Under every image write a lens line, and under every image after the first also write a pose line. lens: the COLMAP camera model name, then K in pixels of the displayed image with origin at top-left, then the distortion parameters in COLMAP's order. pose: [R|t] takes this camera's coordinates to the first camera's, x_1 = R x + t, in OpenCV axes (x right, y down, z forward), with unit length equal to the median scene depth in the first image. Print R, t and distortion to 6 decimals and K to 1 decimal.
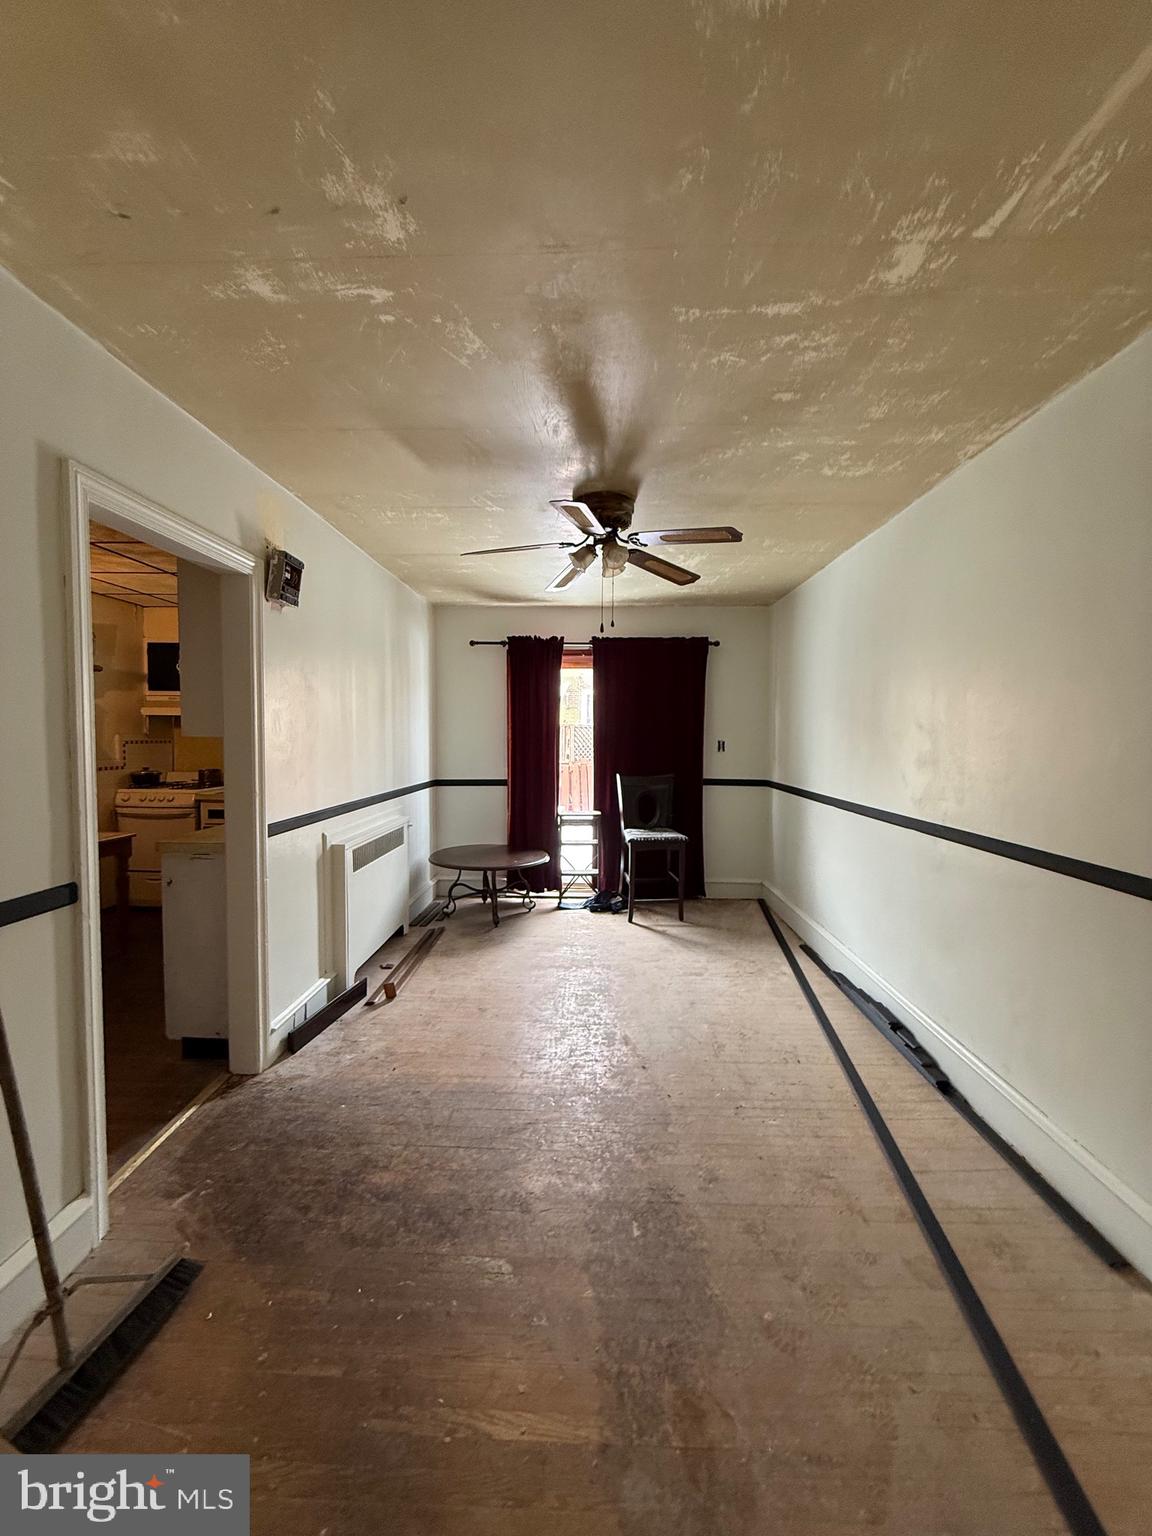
lens RADIAL K [[612.8, 0, 577.3], [0, 612.8, 763.9], [0, 0, 1]] dist [0.000303, -0.000365]
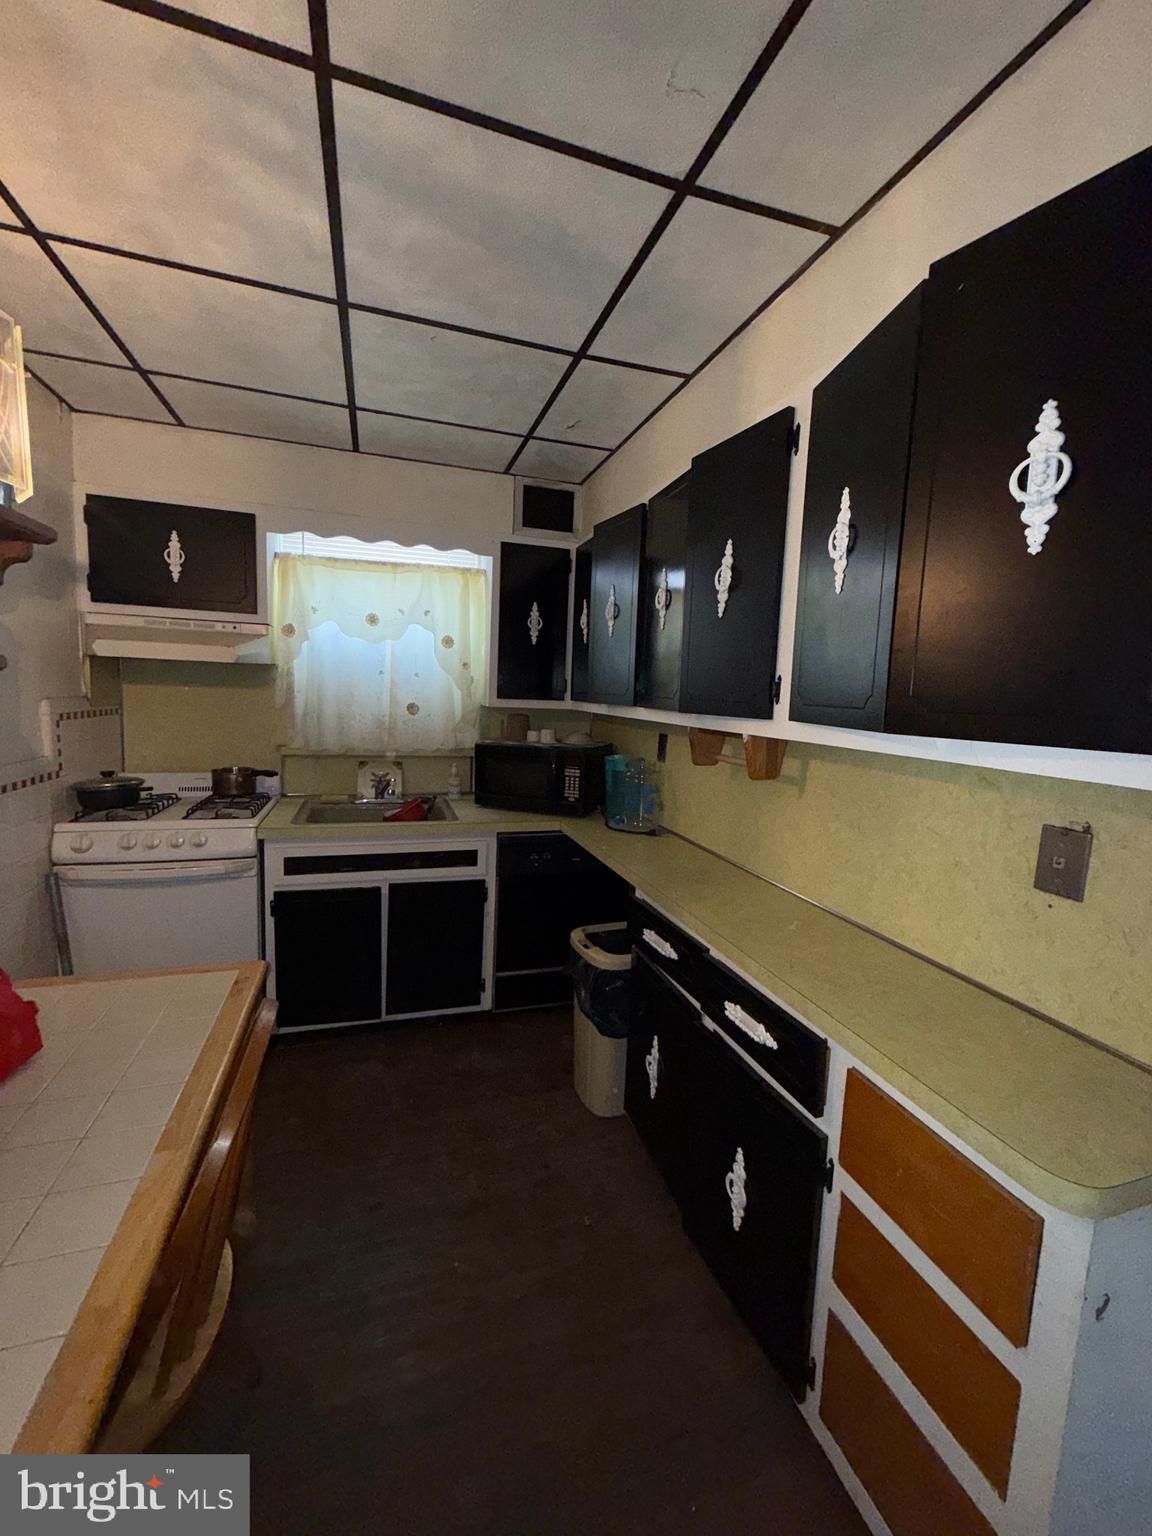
lens RADIAL K [[612.8, 0, 577.3], [0, 612.8, 763.9], [0, 0, 1]] dist [0.000303, -0.000365]
pose [[0.939756, -0.012452, 0.341619, -0.607528], [-0.014148, 0.997063, 0.075263, -0.044979], [-0.341553, -0.075562, 0.936820, 0.515514]]
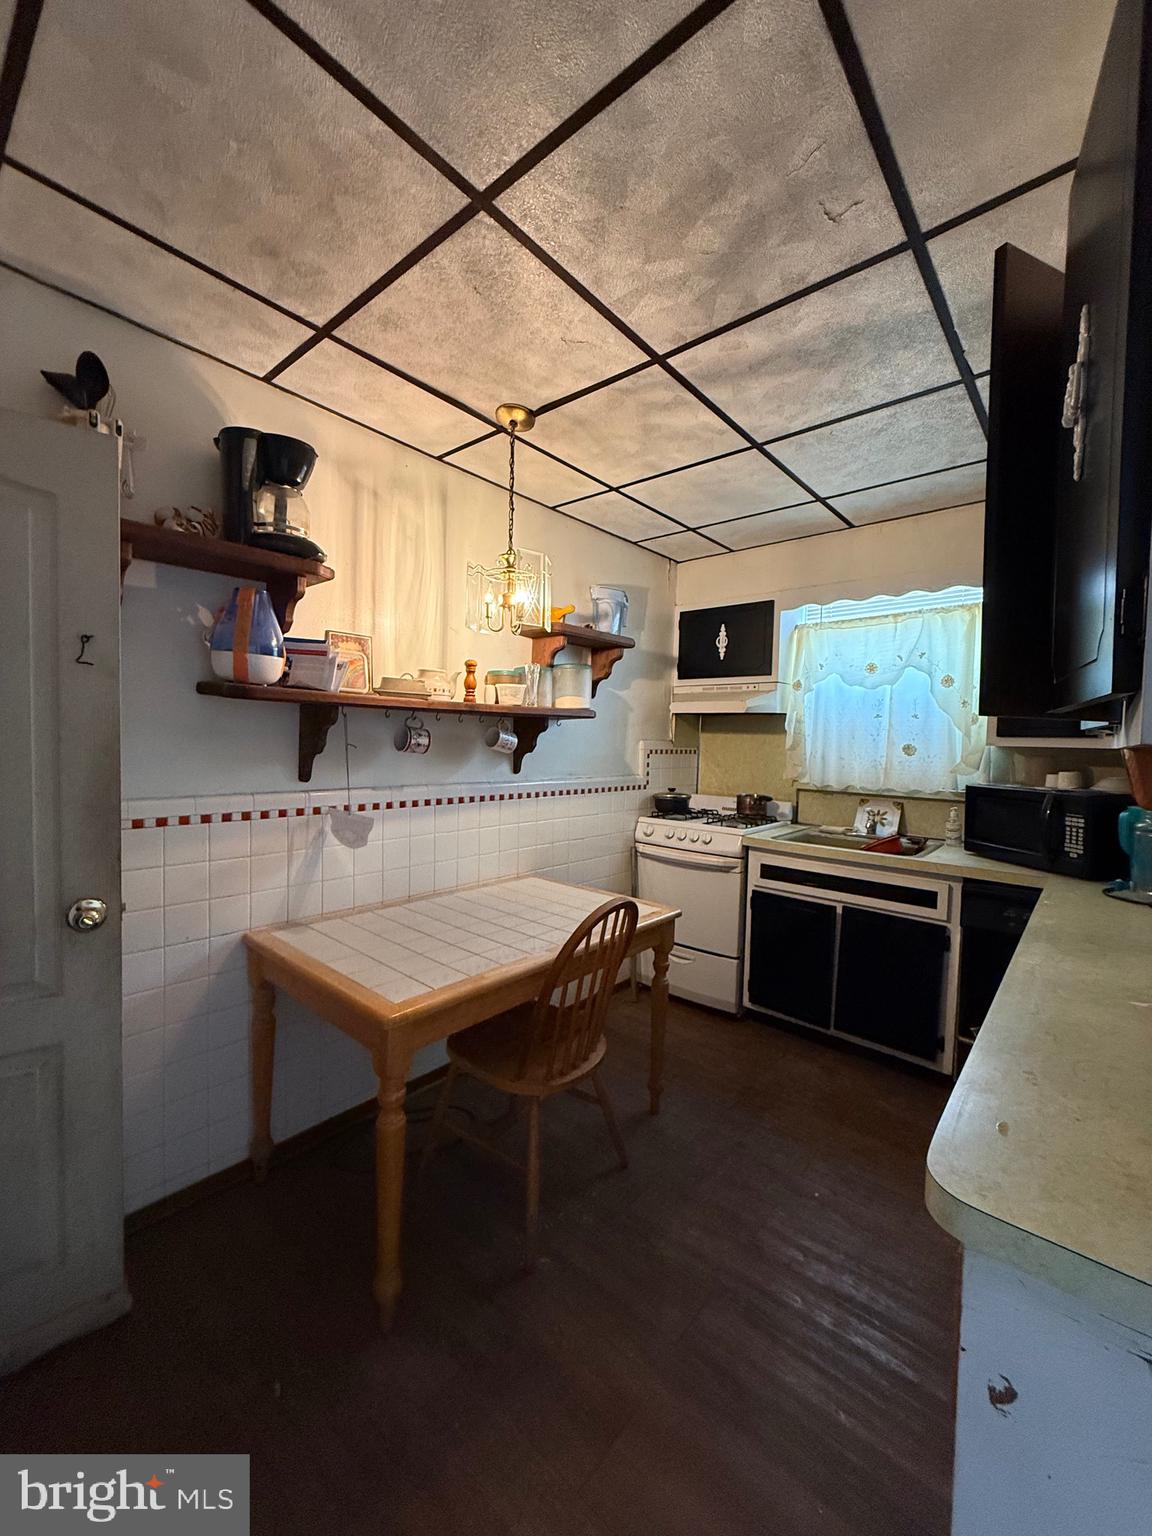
lens RADIAL K [[612.8, 0, 577.3], [0, 612.8, 763.9], [0, 0, 1]] dist [0.000303, -0.000365]
pose [[0.777614, 0.033646, -0.627841, -0.401512], [-0.046783, 0.998895, -0.004412, -0.015597], [0.626999, 0.032803, 0.778329, 0.444953]]
